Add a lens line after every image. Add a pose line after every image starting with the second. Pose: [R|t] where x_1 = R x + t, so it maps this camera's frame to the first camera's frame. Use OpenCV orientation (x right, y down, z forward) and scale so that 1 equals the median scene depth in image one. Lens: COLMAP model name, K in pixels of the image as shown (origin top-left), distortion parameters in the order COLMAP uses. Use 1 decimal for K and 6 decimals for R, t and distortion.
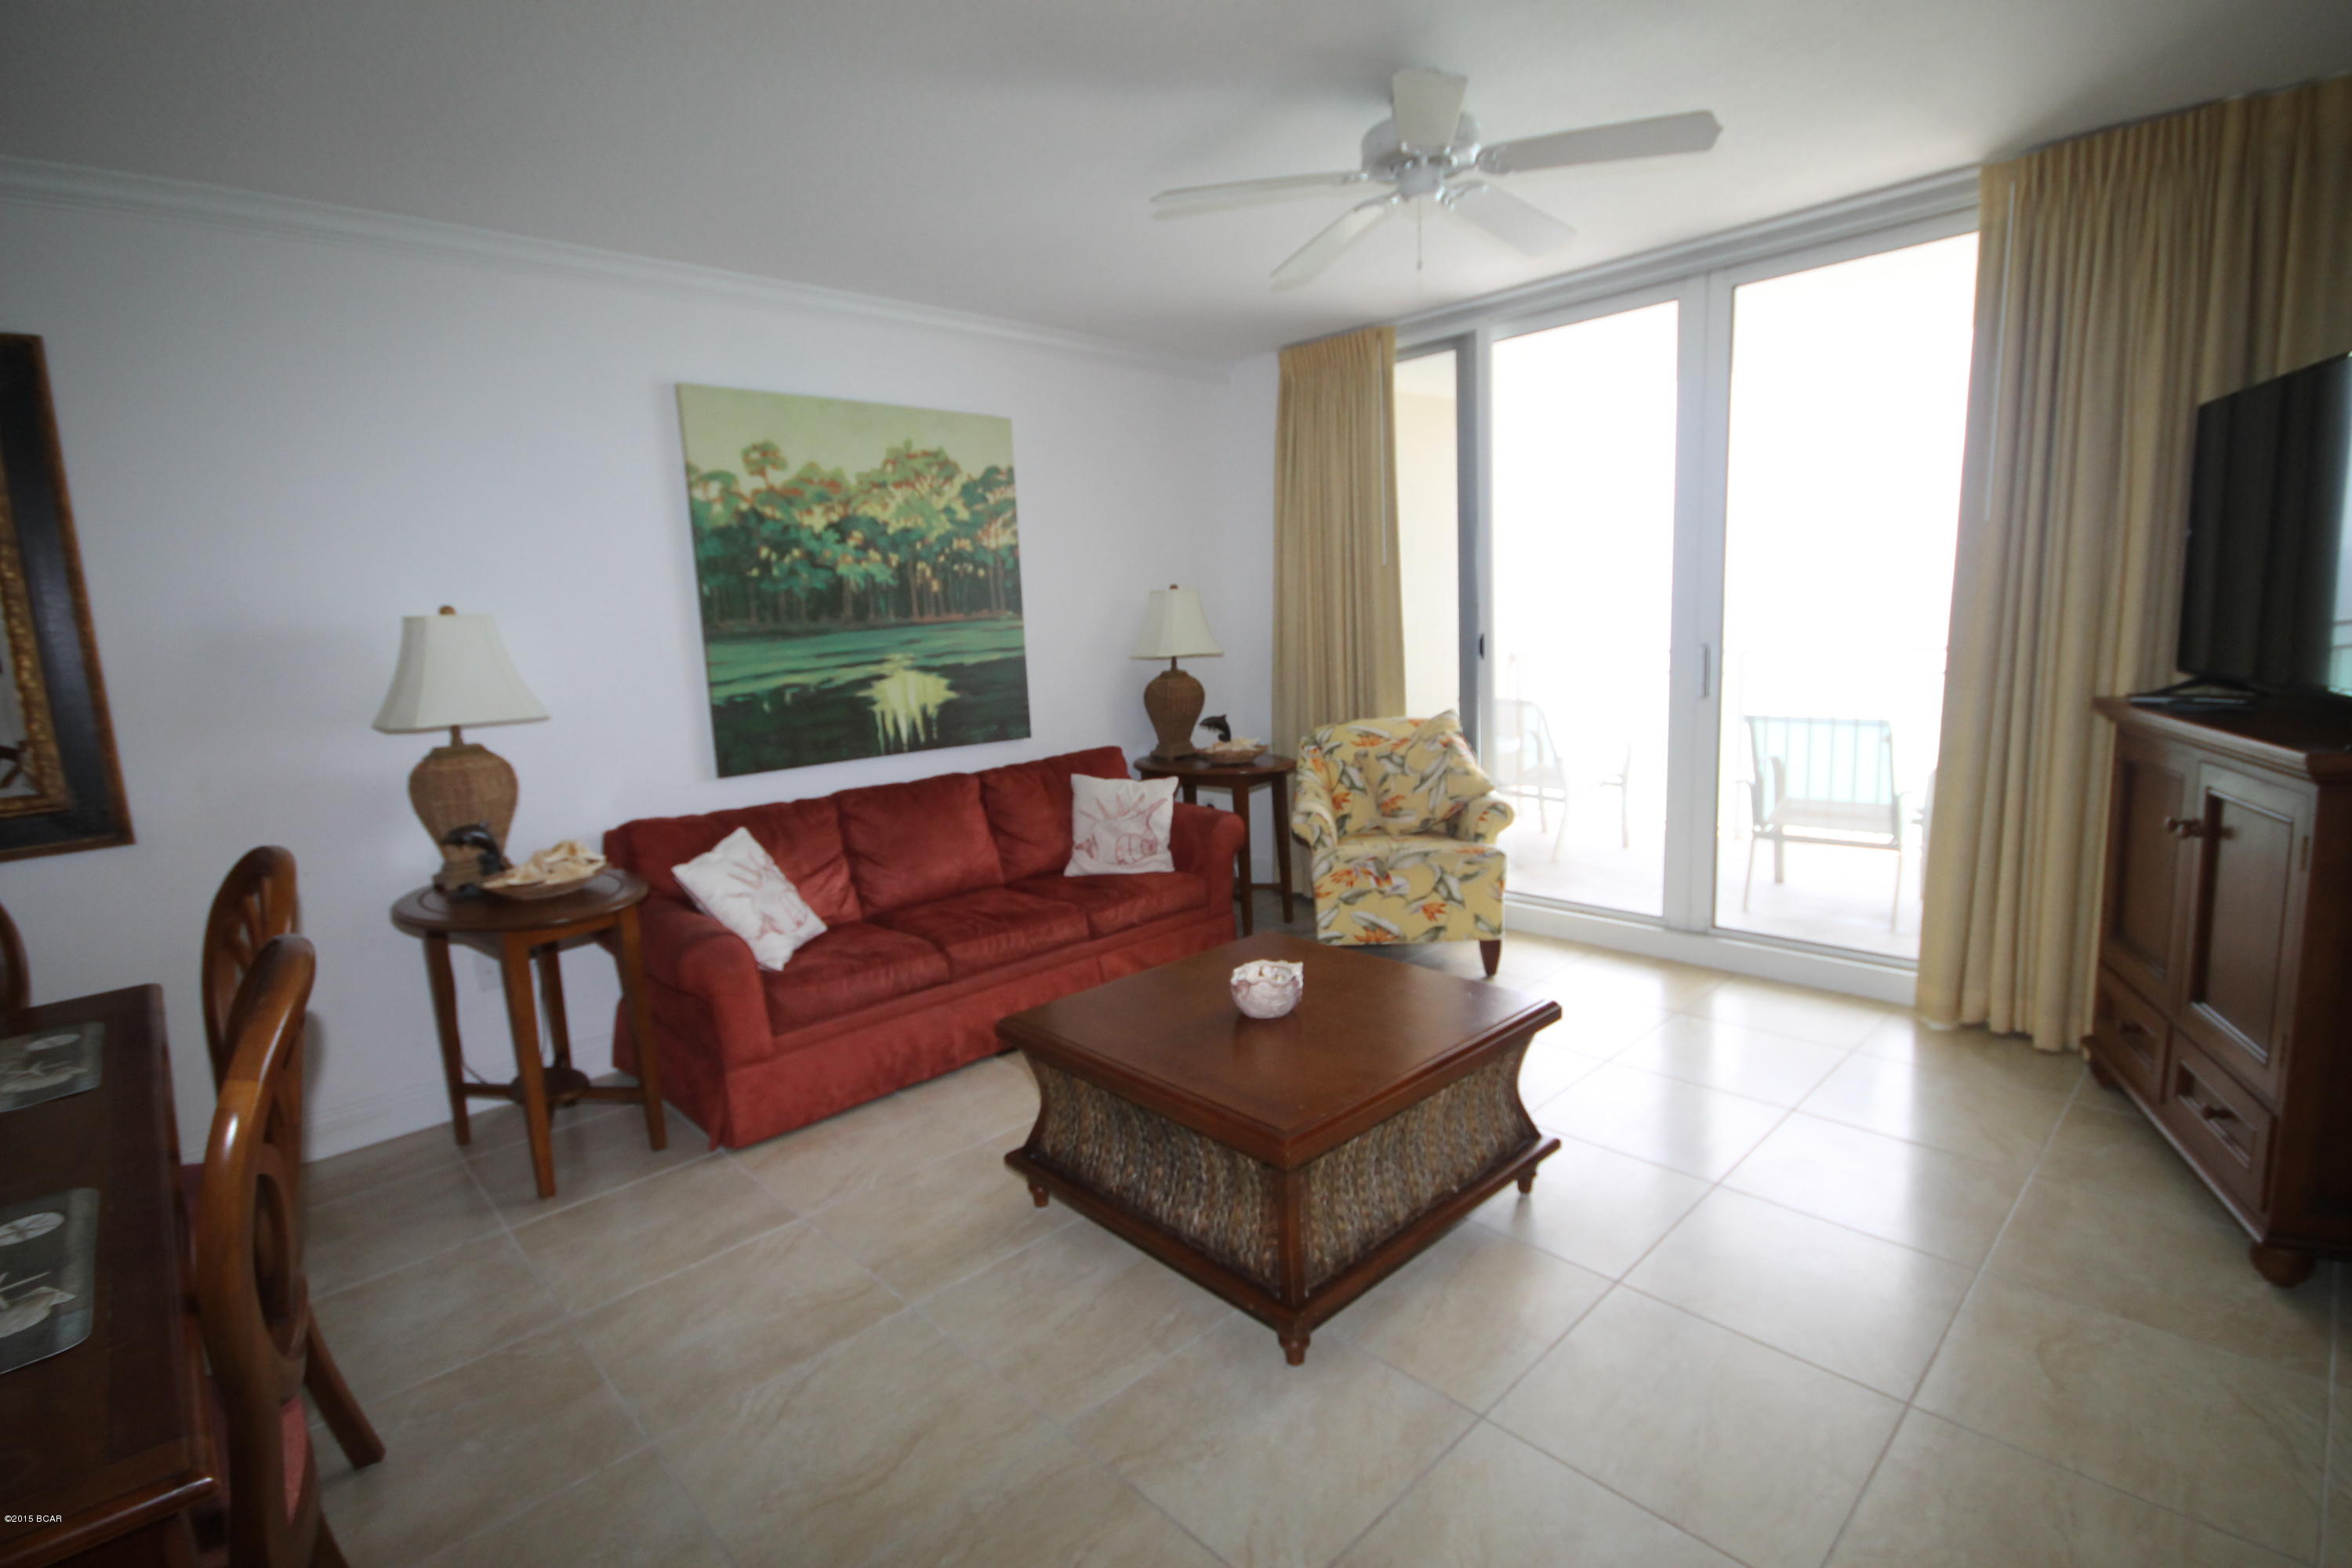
lens RADIAL K [[1097.0, 0, 1190.7], [0, 1097.0, 787.9], [0, 0, 1]] dist [0.007127, -0.011732]
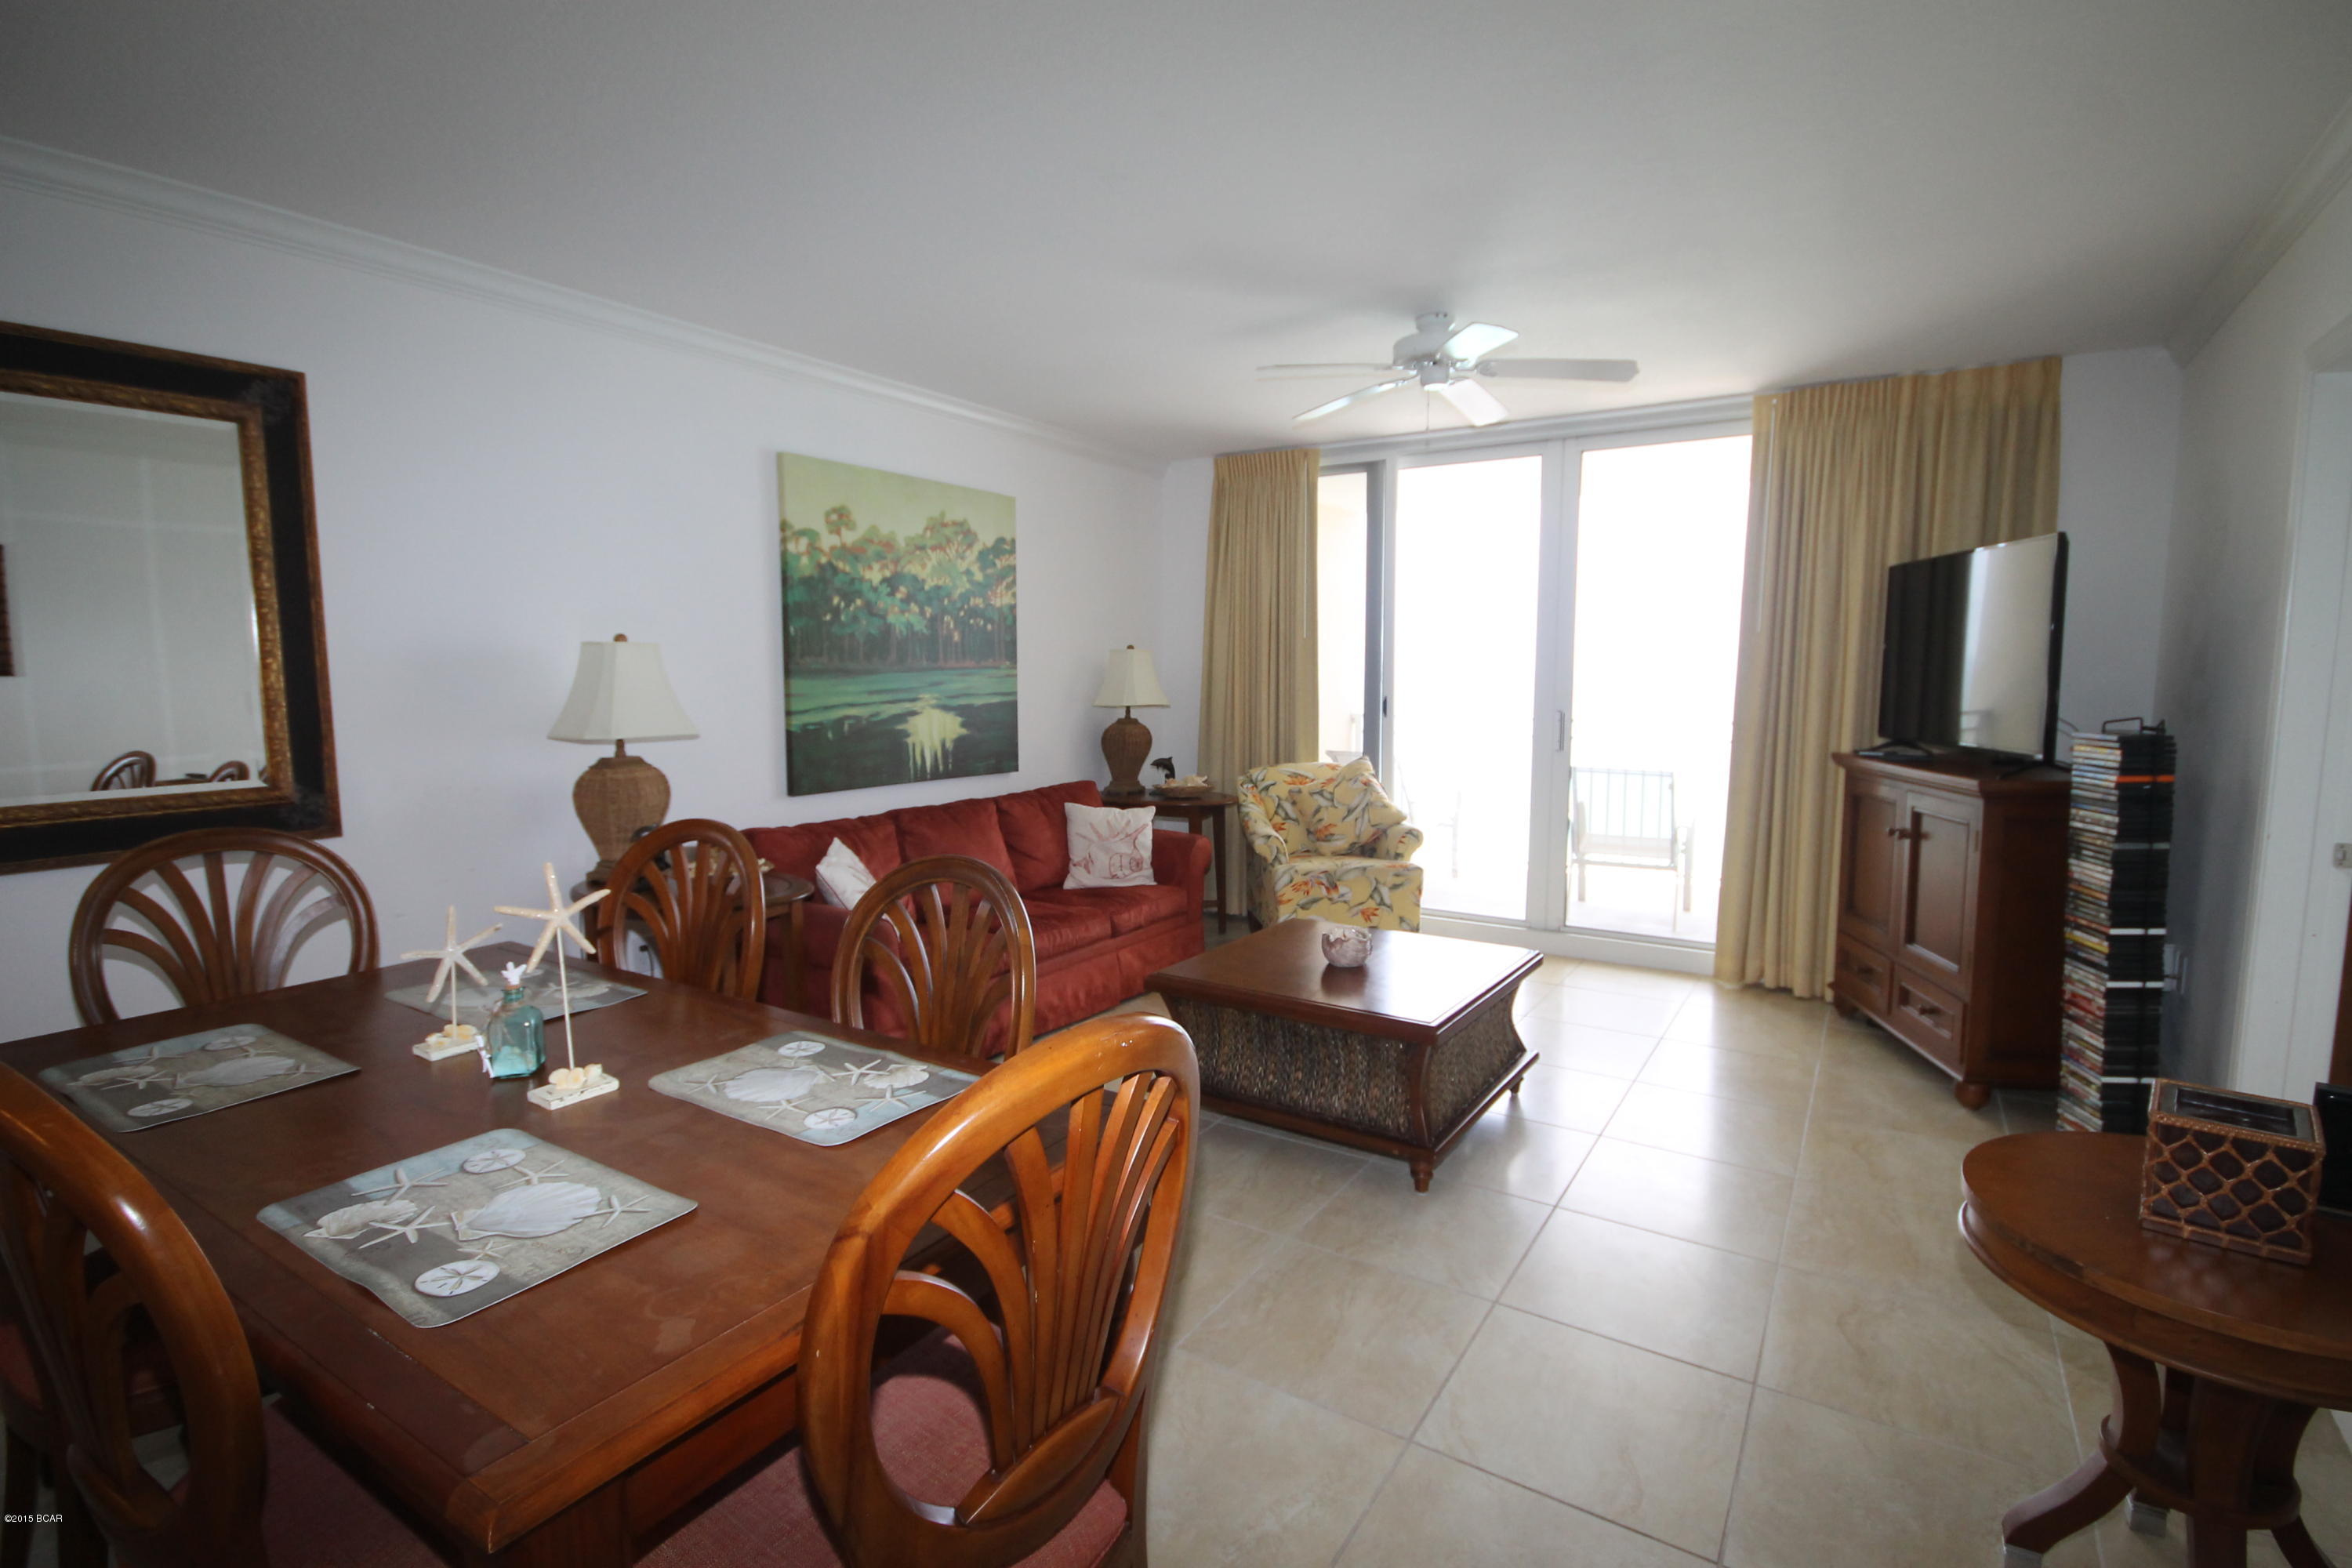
lens RADIAL K [[1097.0, 0, 1190.7], [0, 1097.0, 787.9], [0, 0, 1]] dist [0.007127, -0.011732]
pose [[0.970559, 0.019663, 0.240059, -0.279671], [-0.006005, 0.998328, -0.057492, 0.041255], [-0.240788, 0.054358, 0.969054, -0.174761]]
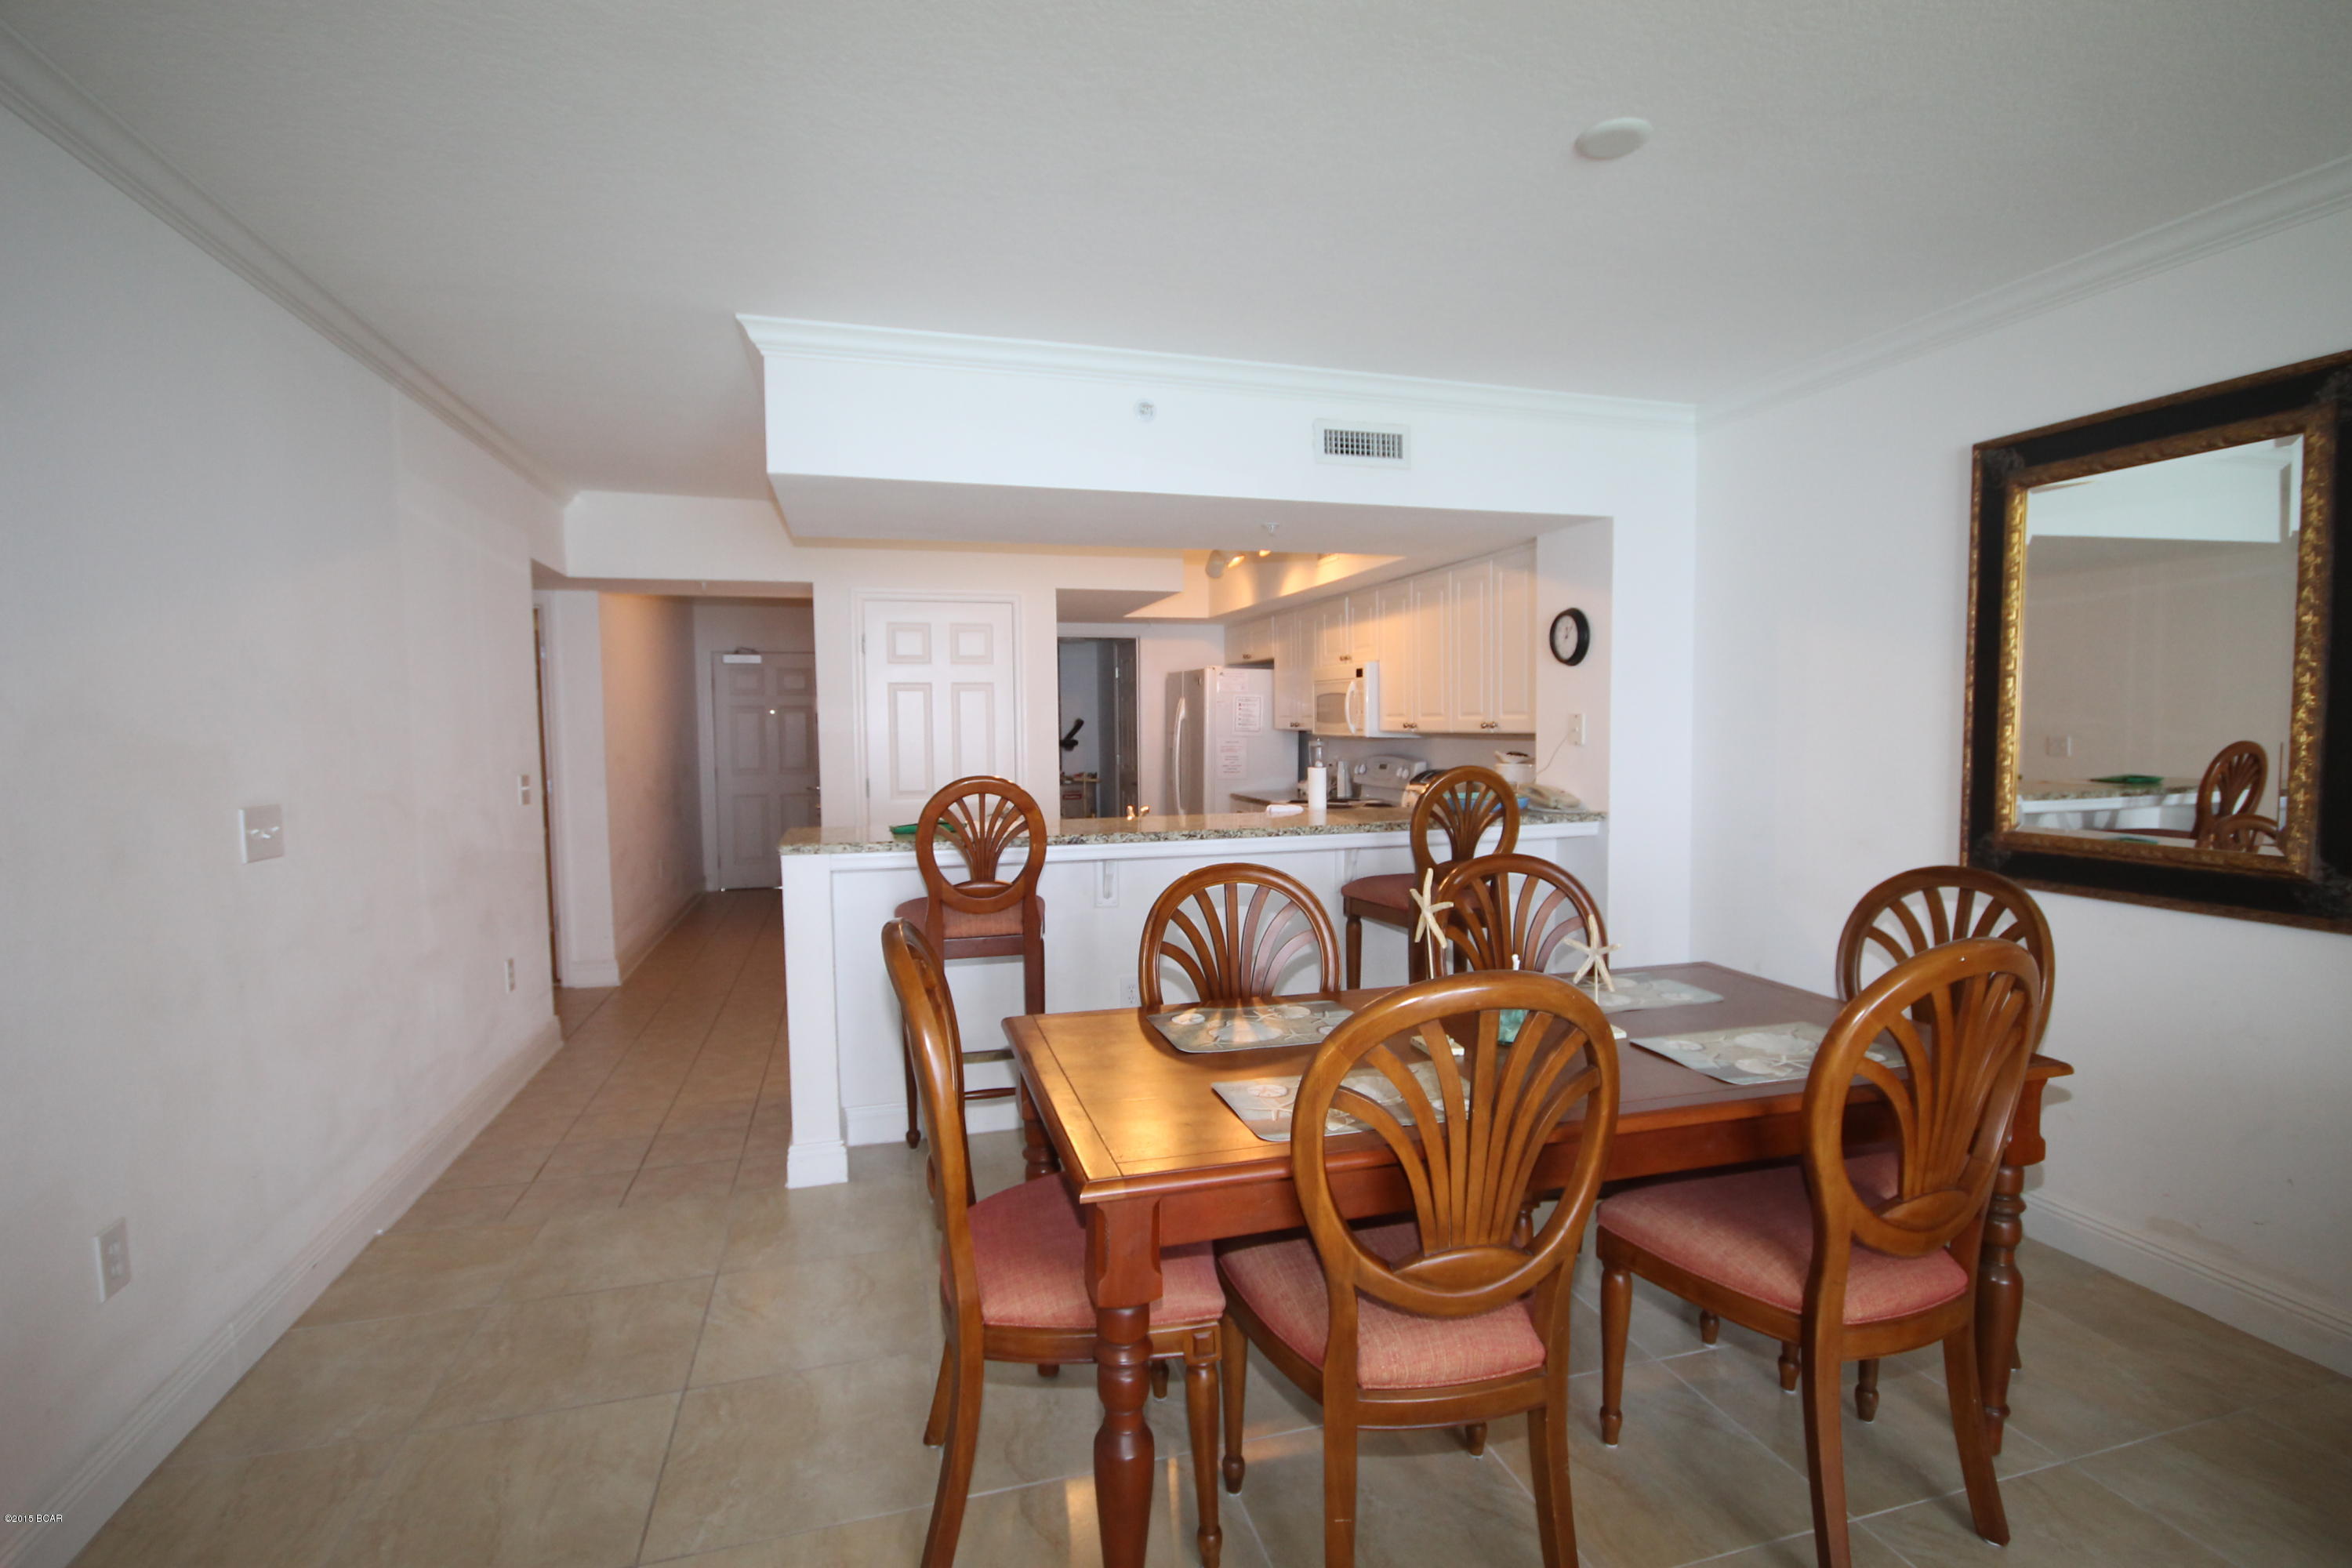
lens RADIAL K [[1089.3, 0, 1190.2], [0, 1089.3, 789.1], [0, 0, 1]] dist [0.010895, -0.013496]
pose [[-0.460555, 0.110840, -0.880684, 0.107500], [-0.106354, 0.978134, 0.178723, -0.074744], [0.881237, 0.175976, -0.438696, 0.375439]]
